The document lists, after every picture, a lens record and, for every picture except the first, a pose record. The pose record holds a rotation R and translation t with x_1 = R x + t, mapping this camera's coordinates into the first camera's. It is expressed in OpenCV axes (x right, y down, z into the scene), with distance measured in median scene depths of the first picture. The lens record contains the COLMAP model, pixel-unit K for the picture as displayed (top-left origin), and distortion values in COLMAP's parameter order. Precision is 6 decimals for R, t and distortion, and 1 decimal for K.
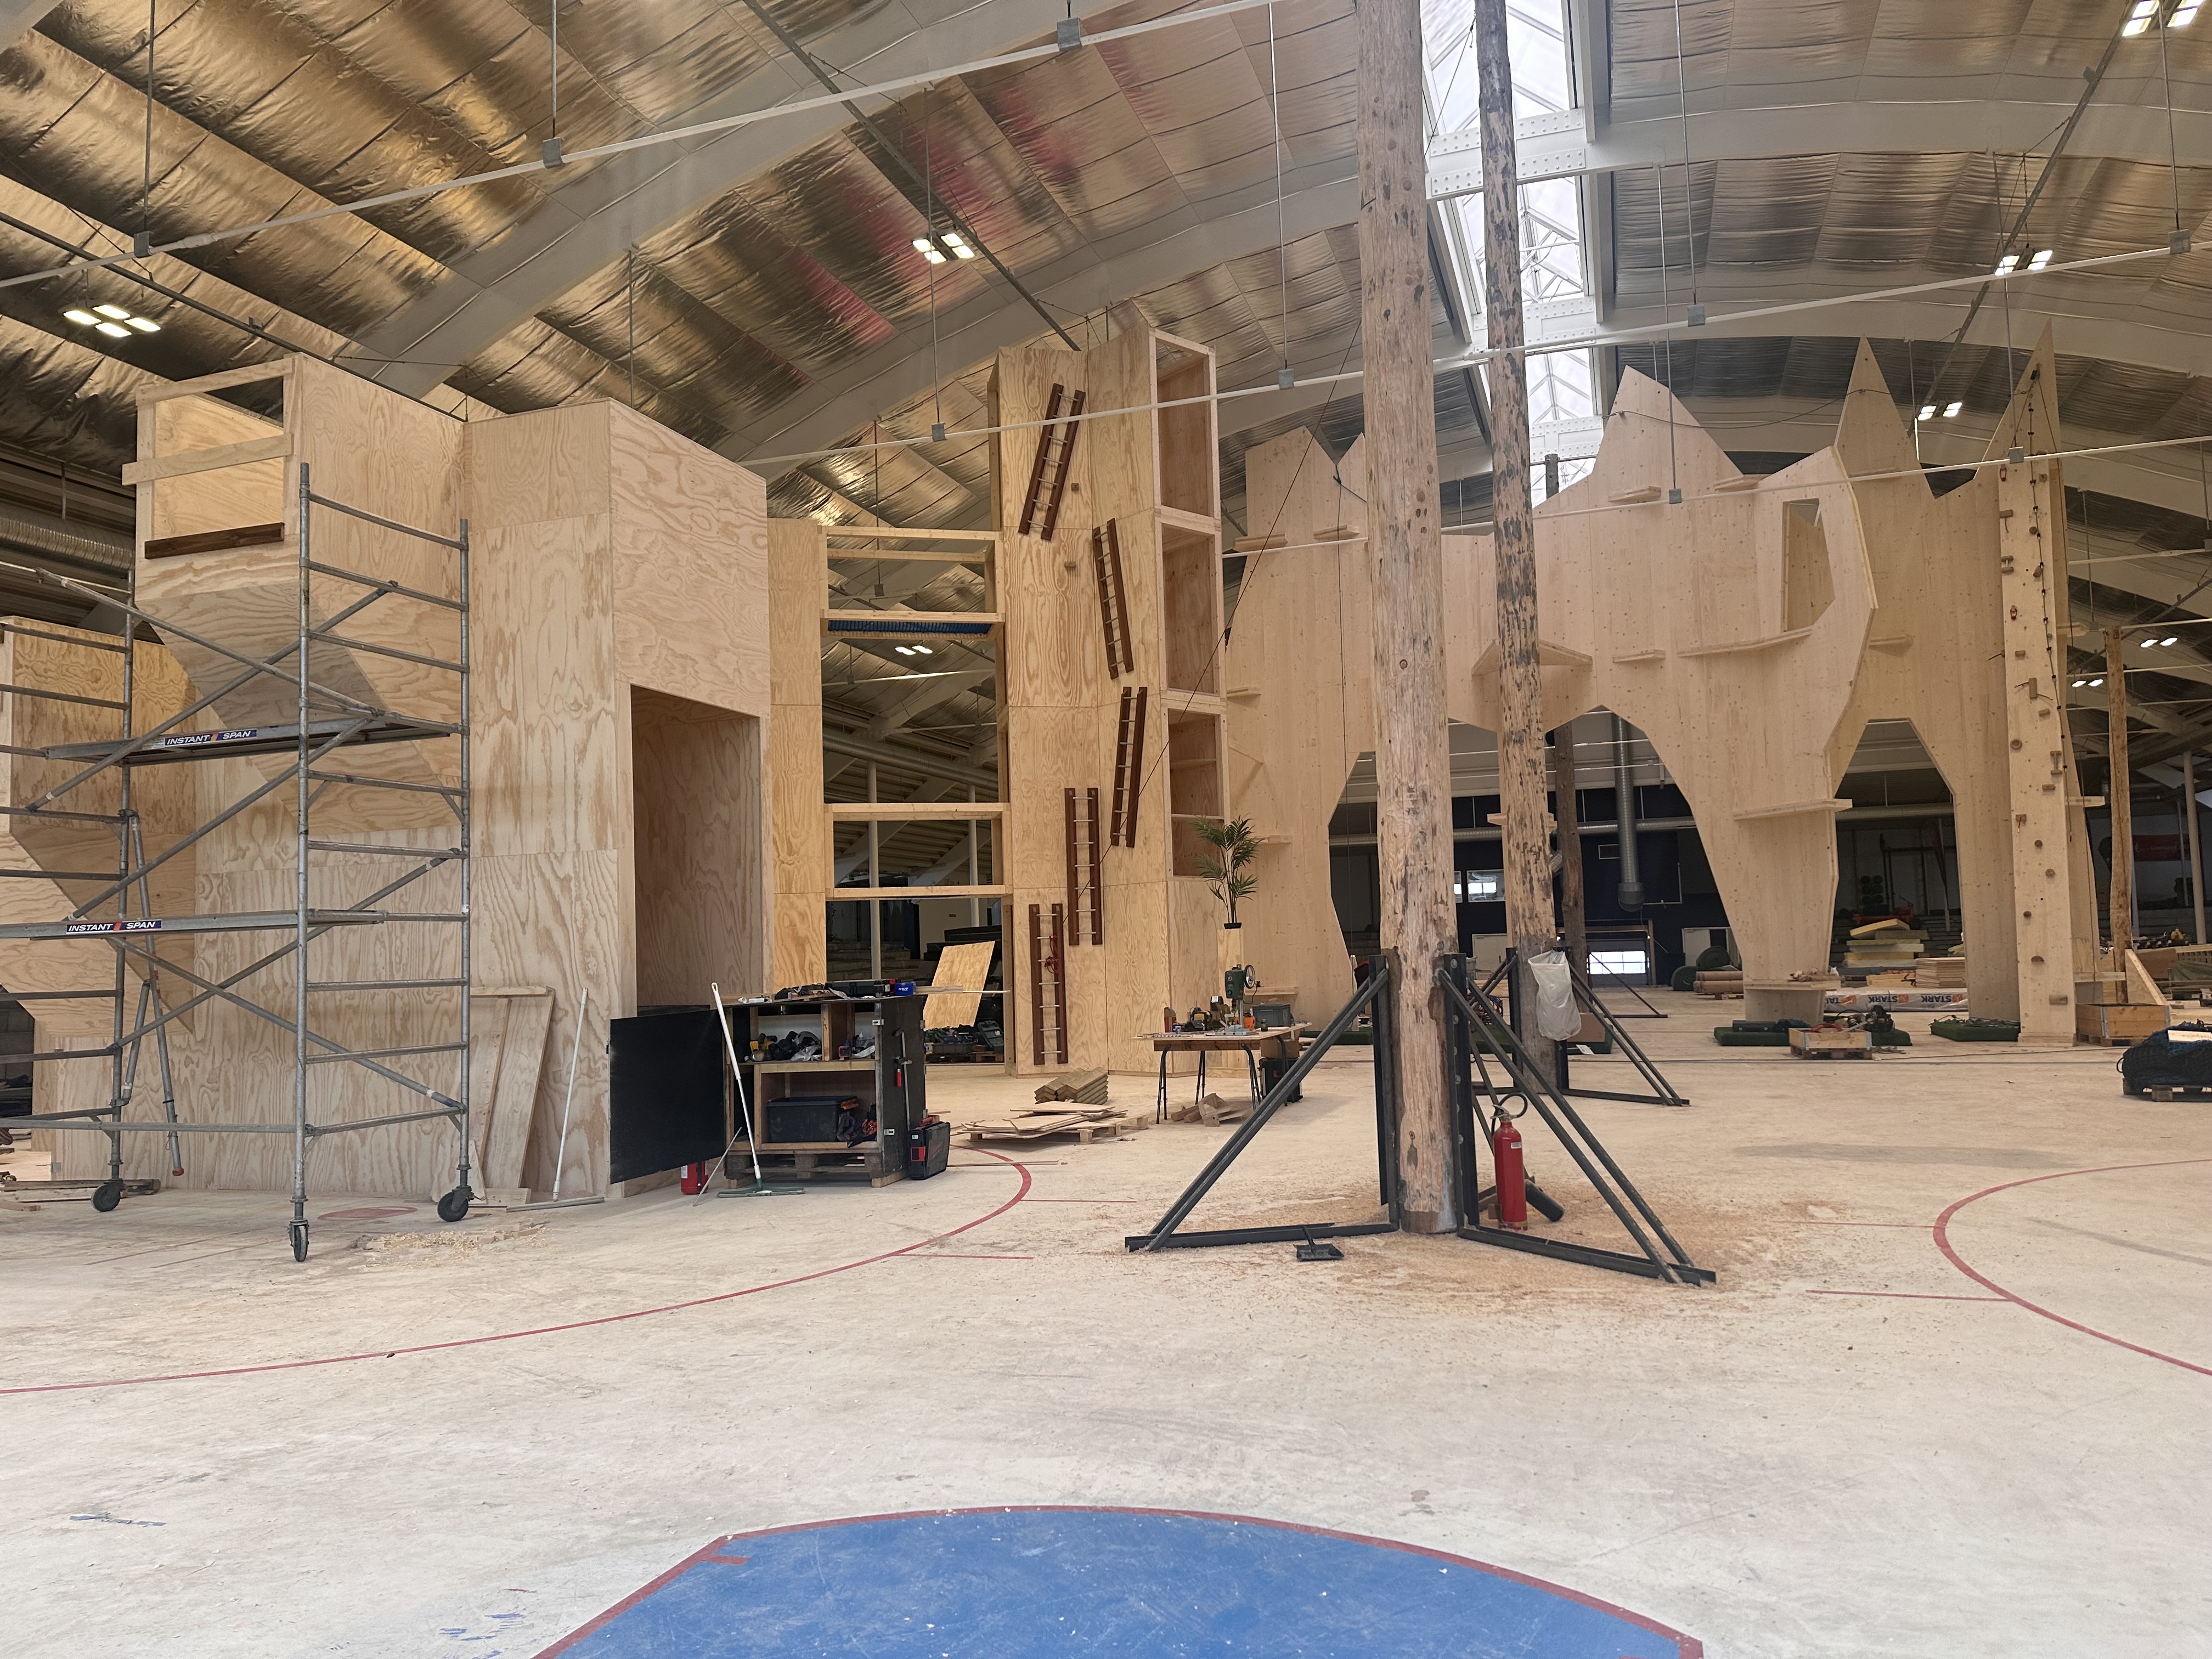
lens RADIAL K [[1549.1, 0, 1106.0], [0, 1549.1, 829.5], [0, 0, 1]] dist [0.024029, -0.003475]
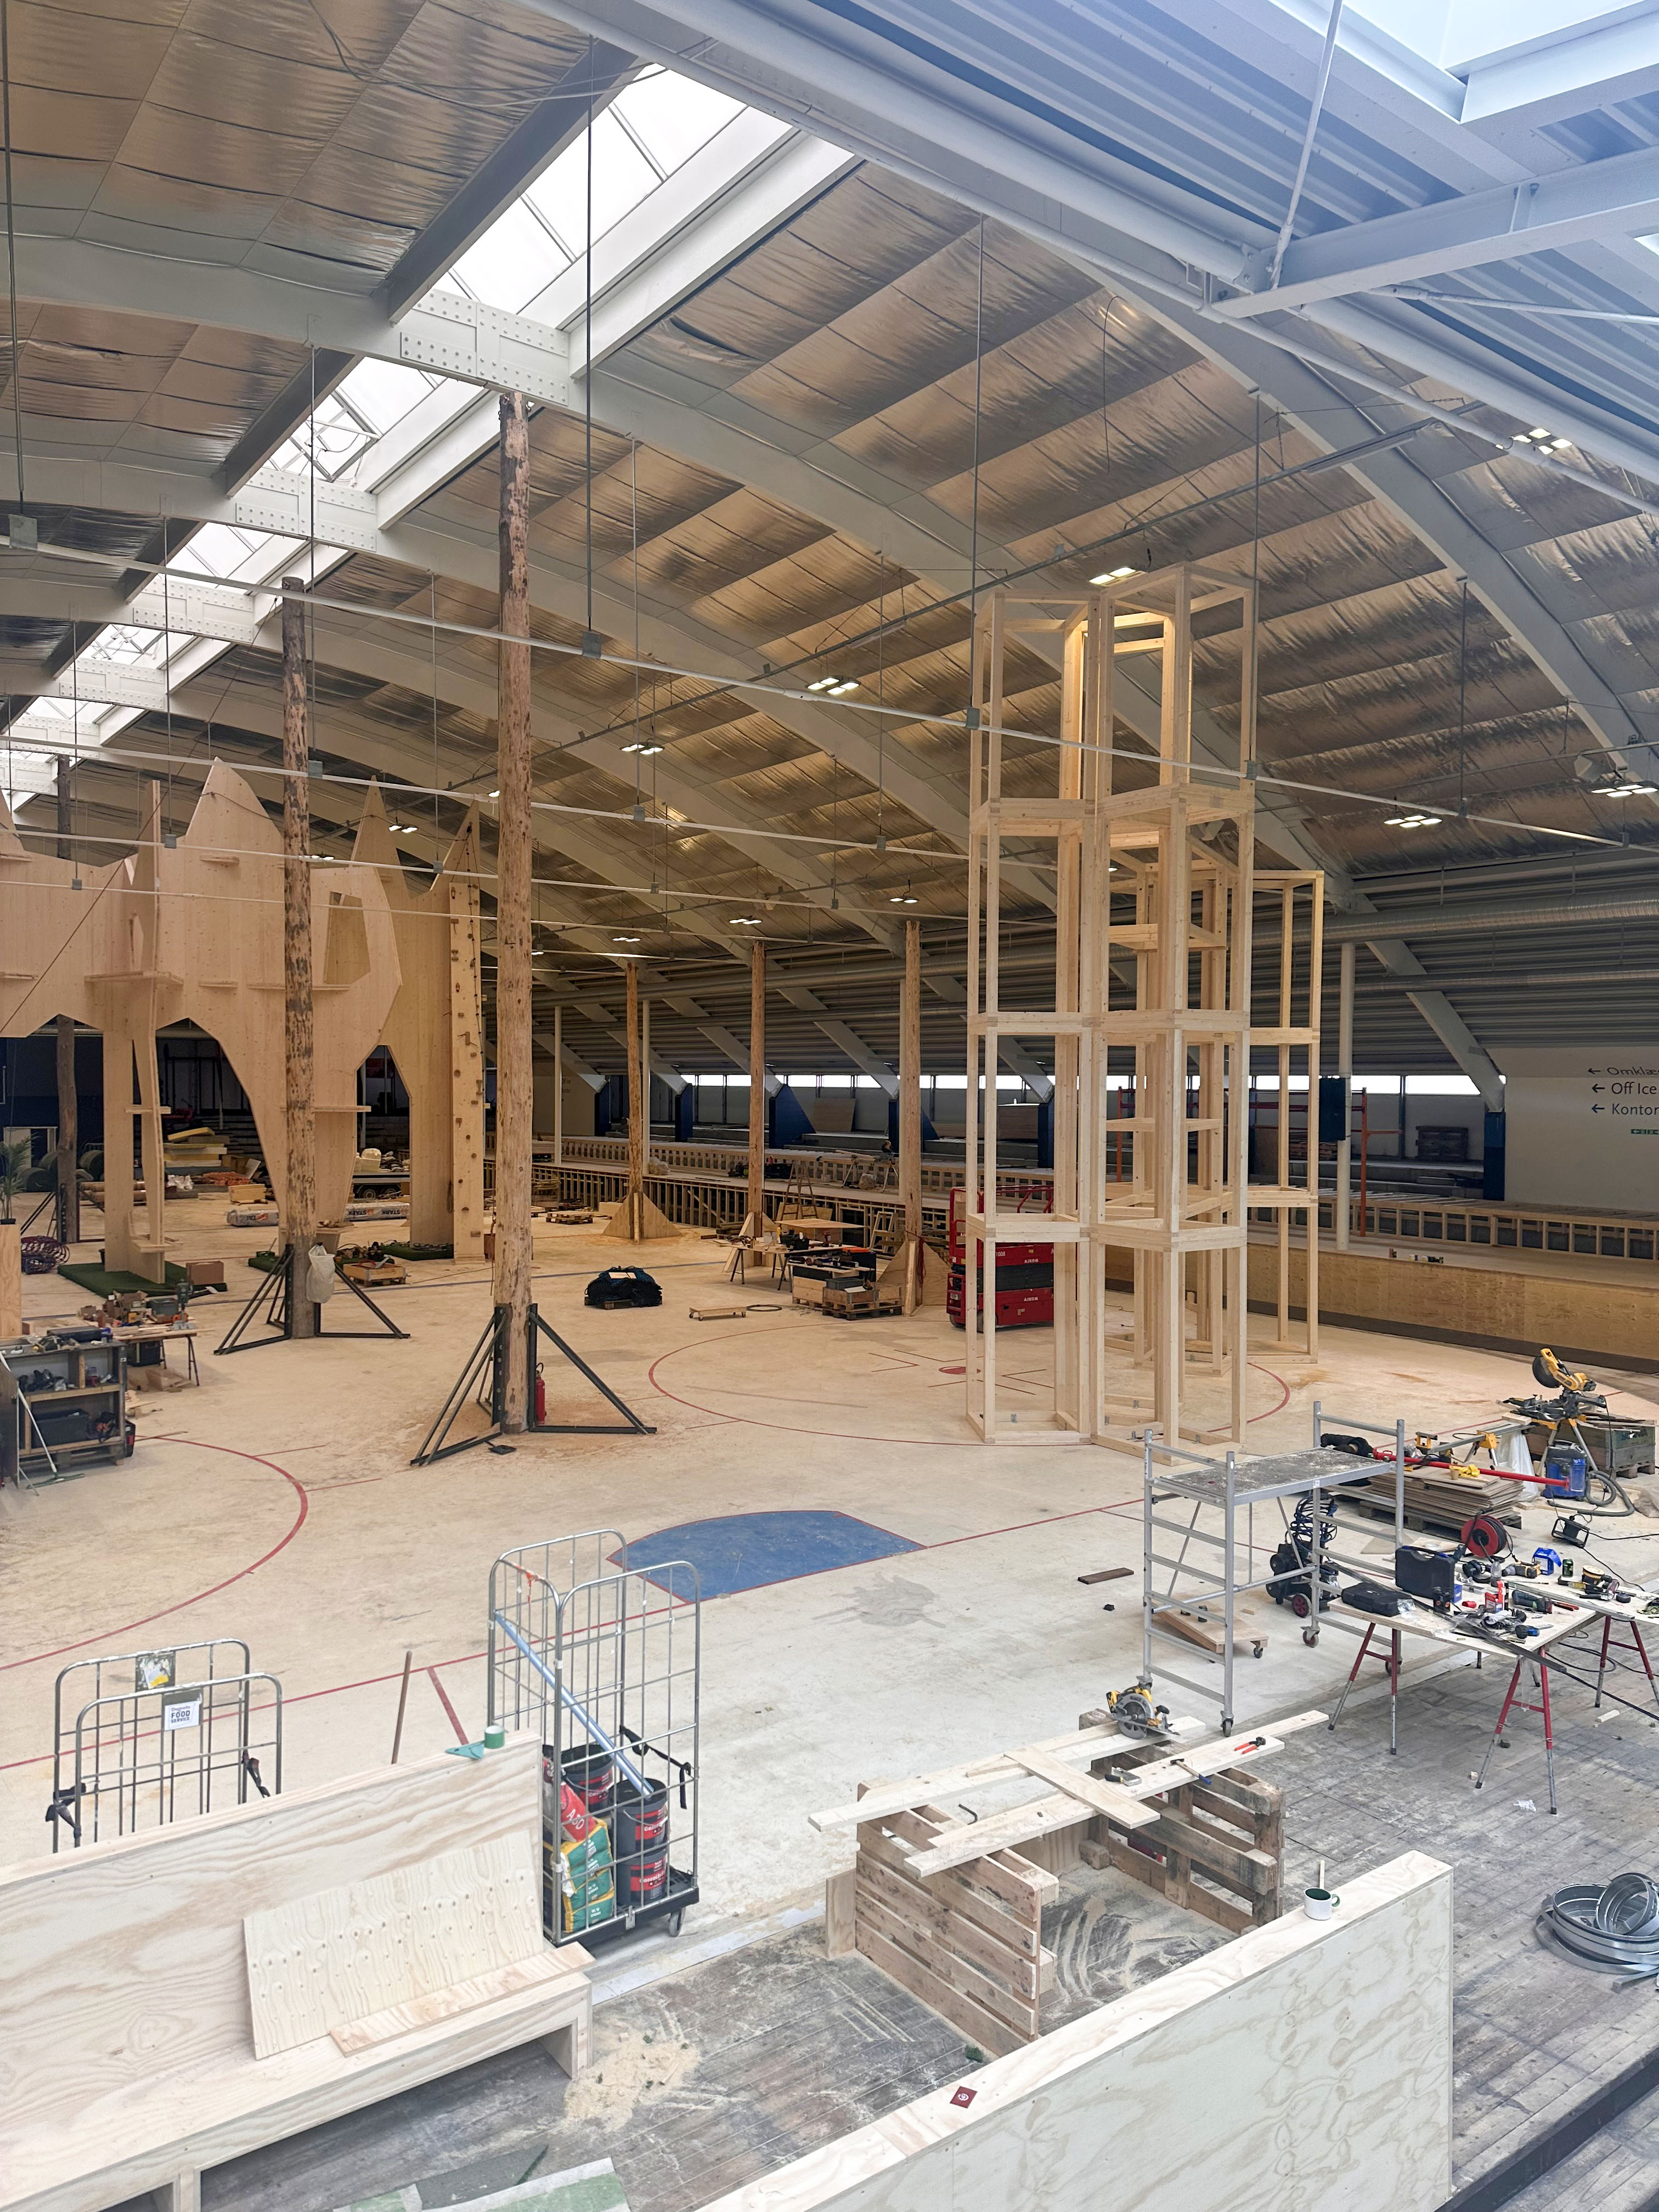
lens RADIAL K [[1549.1, 0, 829.5], [0, 1549.1, 1106.0], [0, 0, 1]] dist [0.024029, -0.003475]
pose [[0.566775, 0.010080, 0.823811, -0.509658], [-0.082980, 0.995539, 0.044908, -0.125203], [-0.819683, -0.093813, 0.565083, -0.208026]]
